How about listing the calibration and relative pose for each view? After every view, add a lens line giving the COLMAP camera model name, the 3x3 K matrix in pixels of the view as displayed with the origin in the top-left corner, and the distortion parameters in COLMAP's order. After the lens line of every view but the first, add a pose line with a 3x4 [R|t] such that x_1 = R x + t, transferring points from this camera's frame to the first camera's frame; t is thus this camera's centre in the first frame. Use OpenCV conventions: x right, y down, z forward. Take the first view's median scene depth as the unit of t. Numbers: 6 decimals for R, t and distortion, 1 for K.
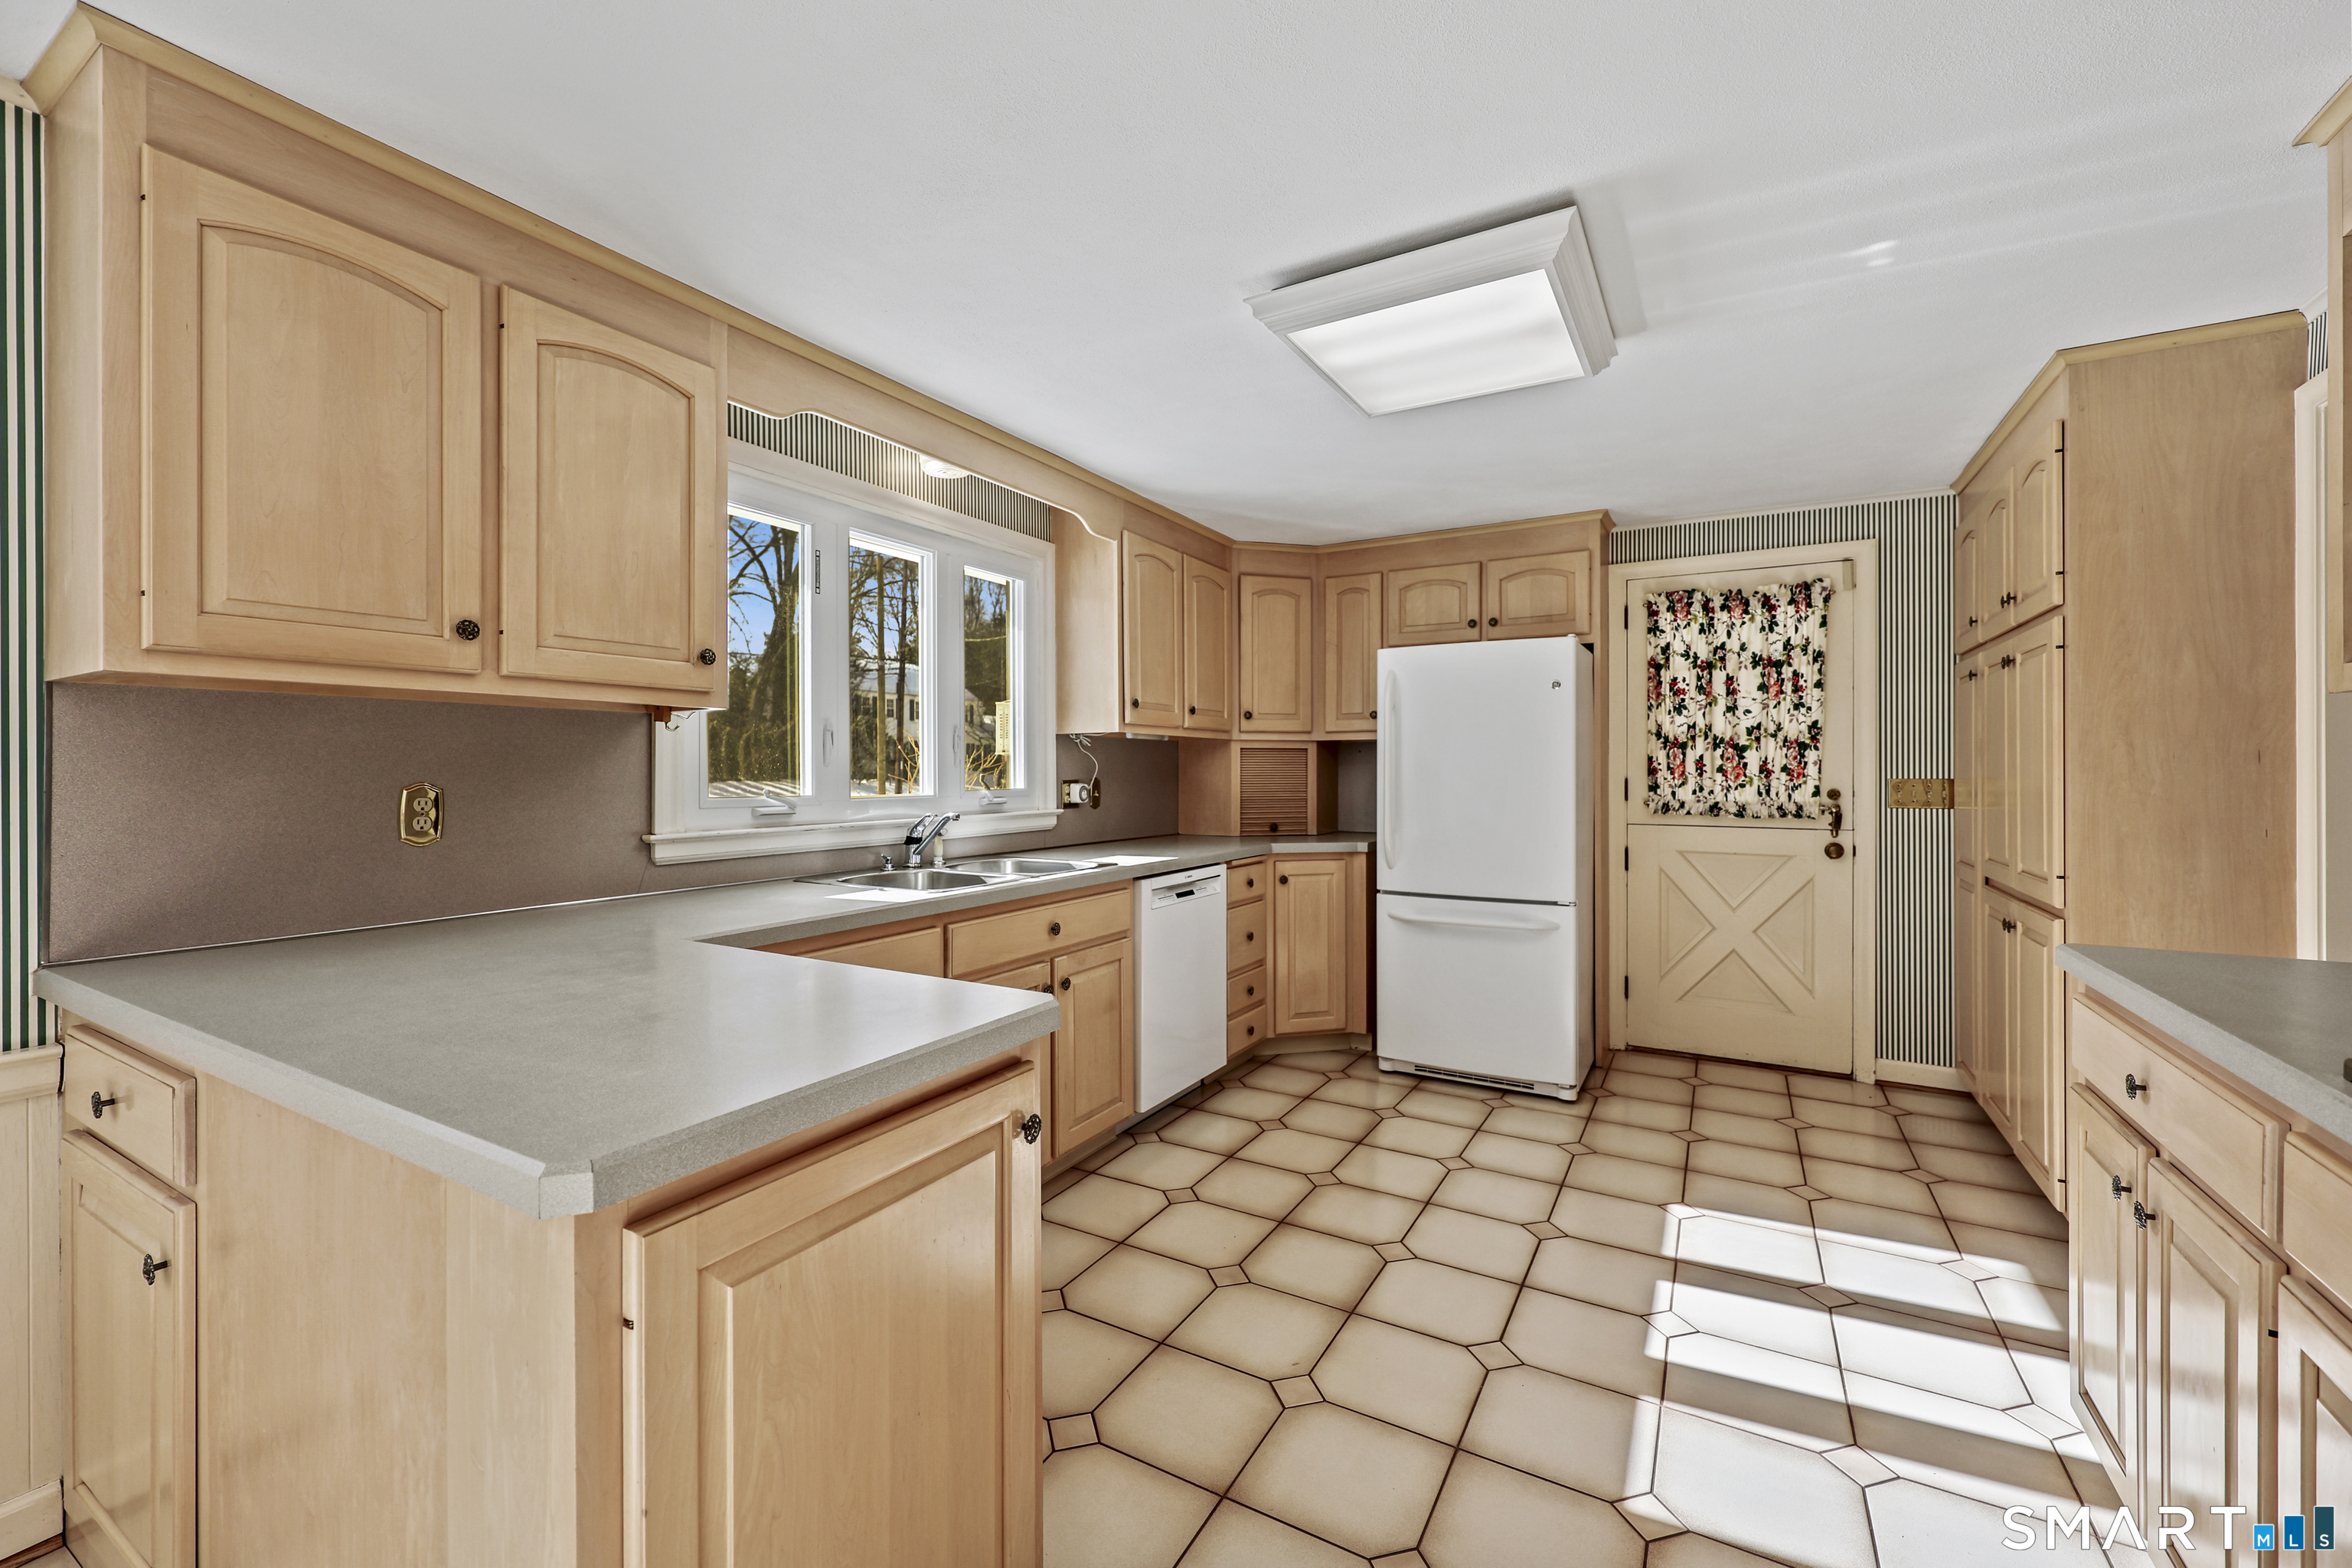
lens RADIAL K [[948.2, 0, 1183.3], [0, 948.2, 775.4], [0, 0, 1]] dist [-0.002465, 0.000048]
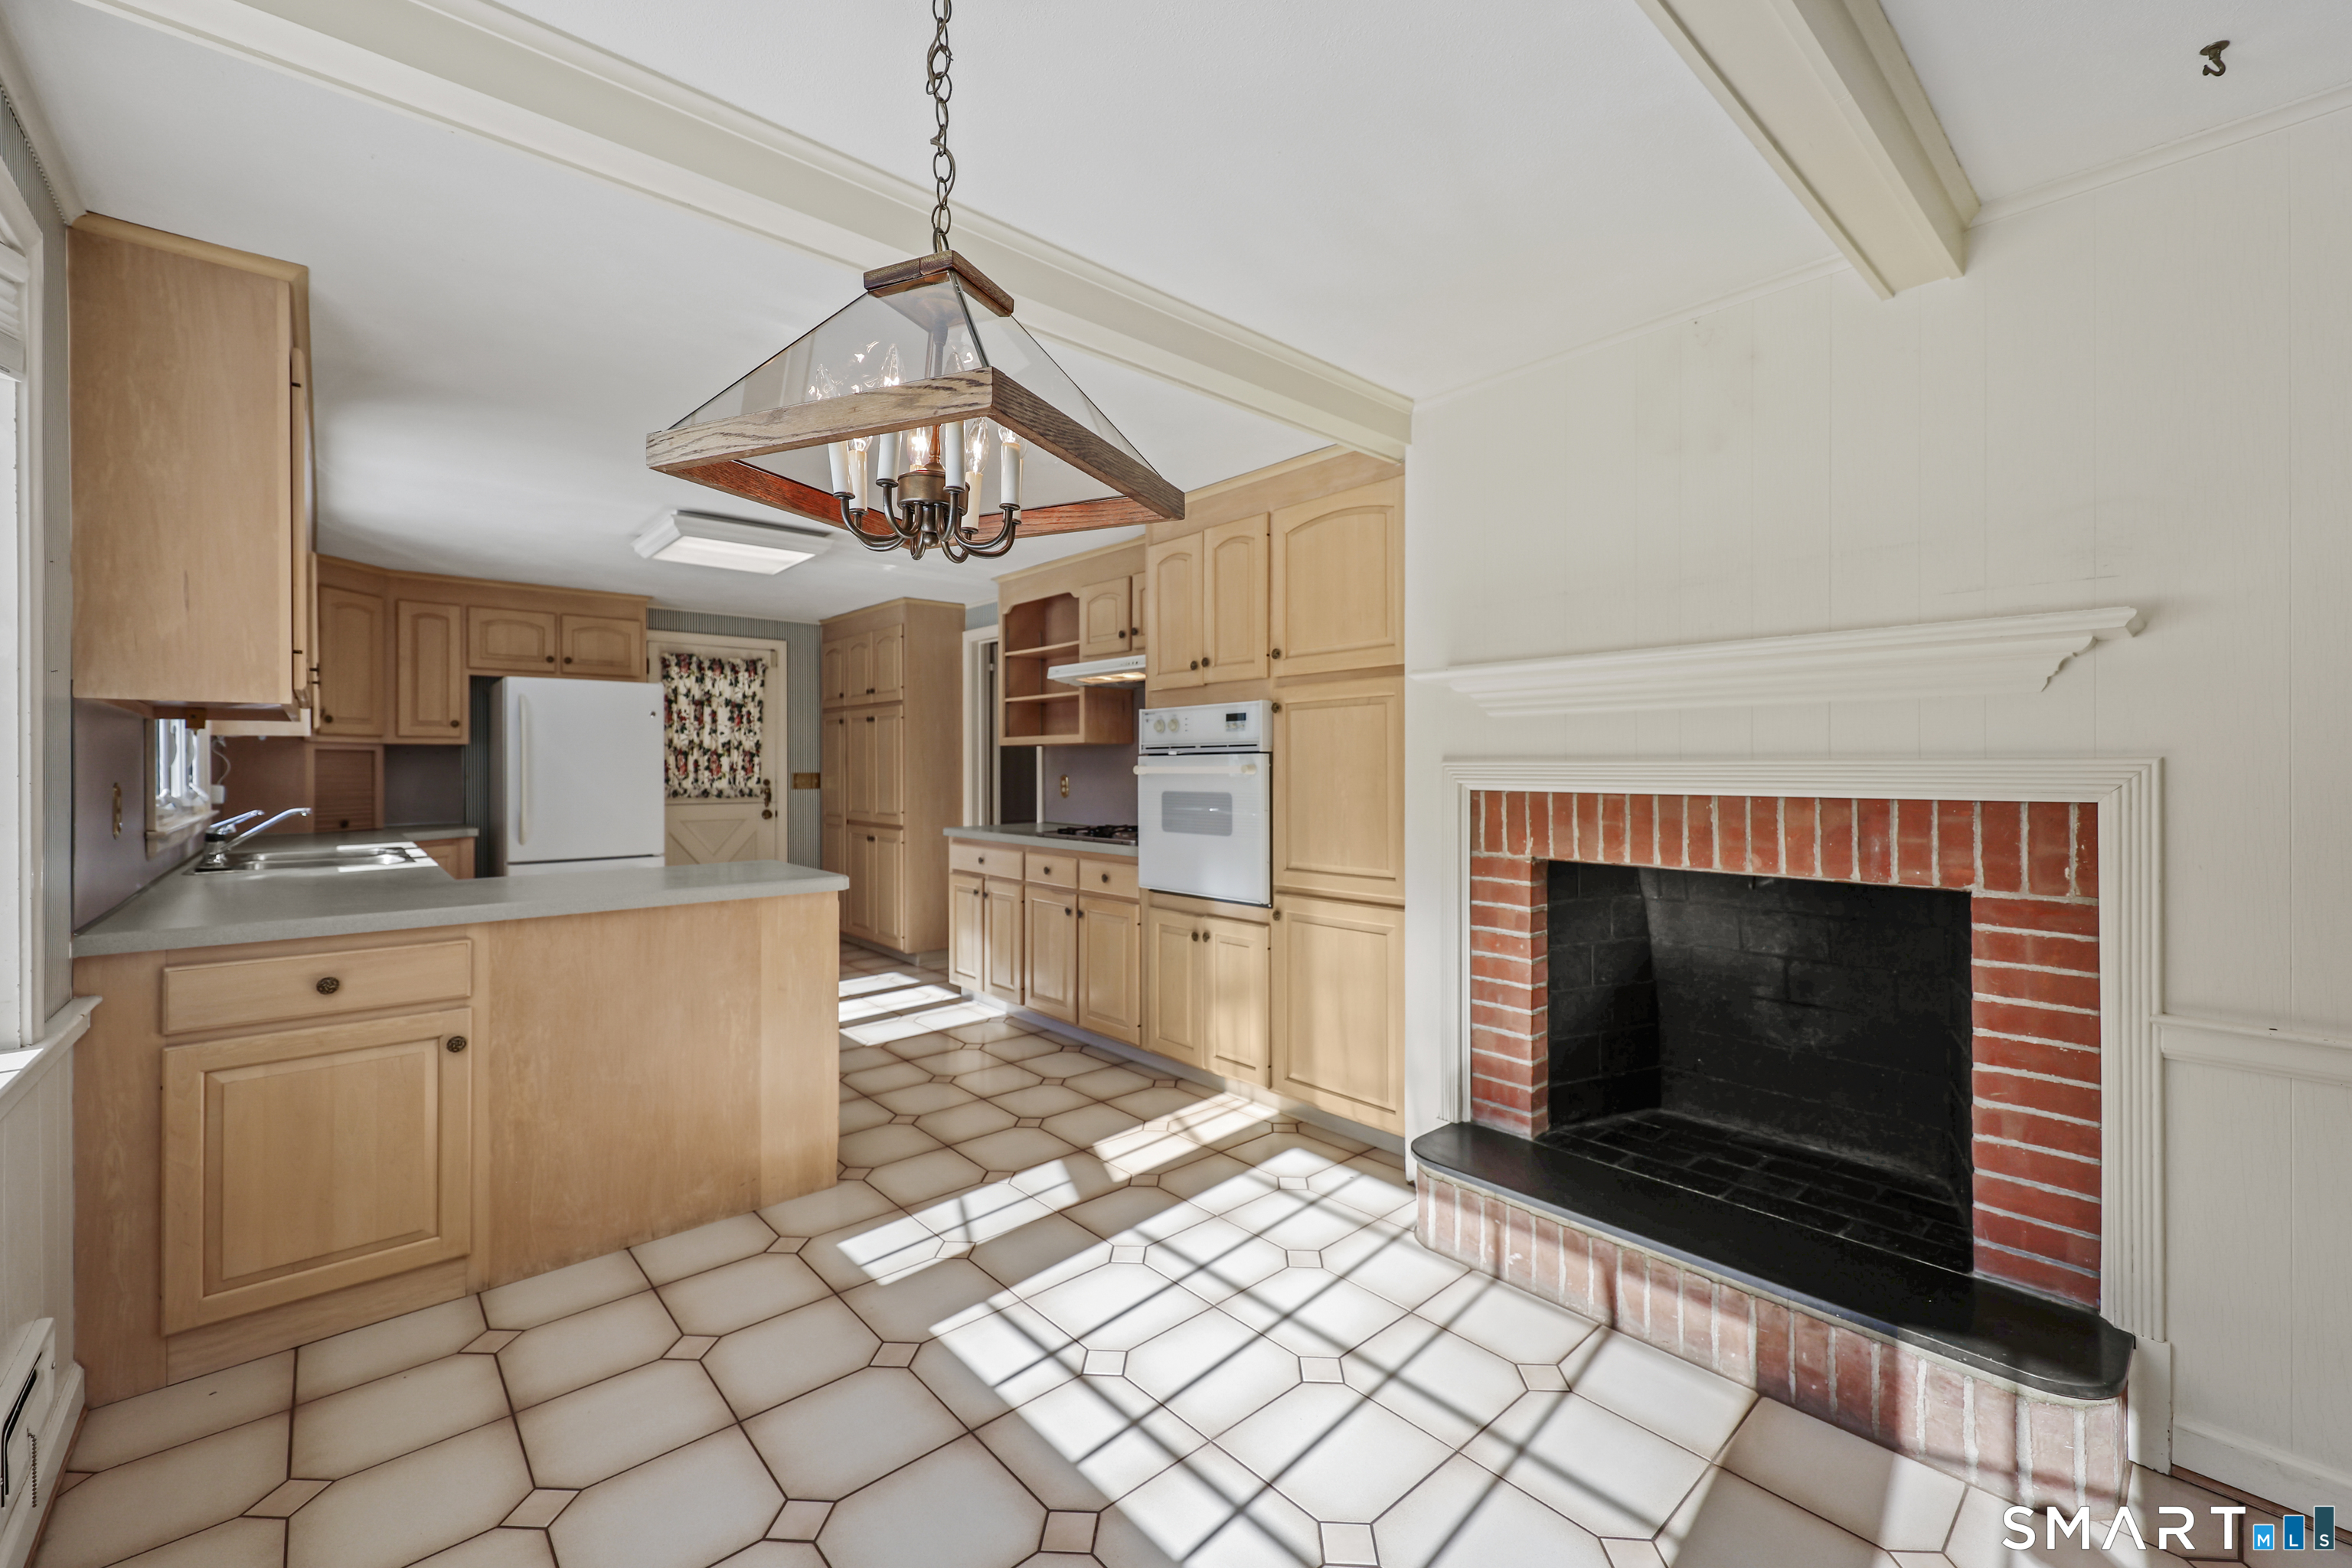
lens RADIAL K [[948.2, 0, 1183.3], [0, 948.2, 775.4], [0, 0, 1]] dist [-0.002465, 0.000048]
pose [[0.307745, -0.010437, 0.951412, -0.720407], [0.006975, 0.999938, 0.008713, -0.002815], [-0.951443, 0.003954, 0.307798, -0.265134]]
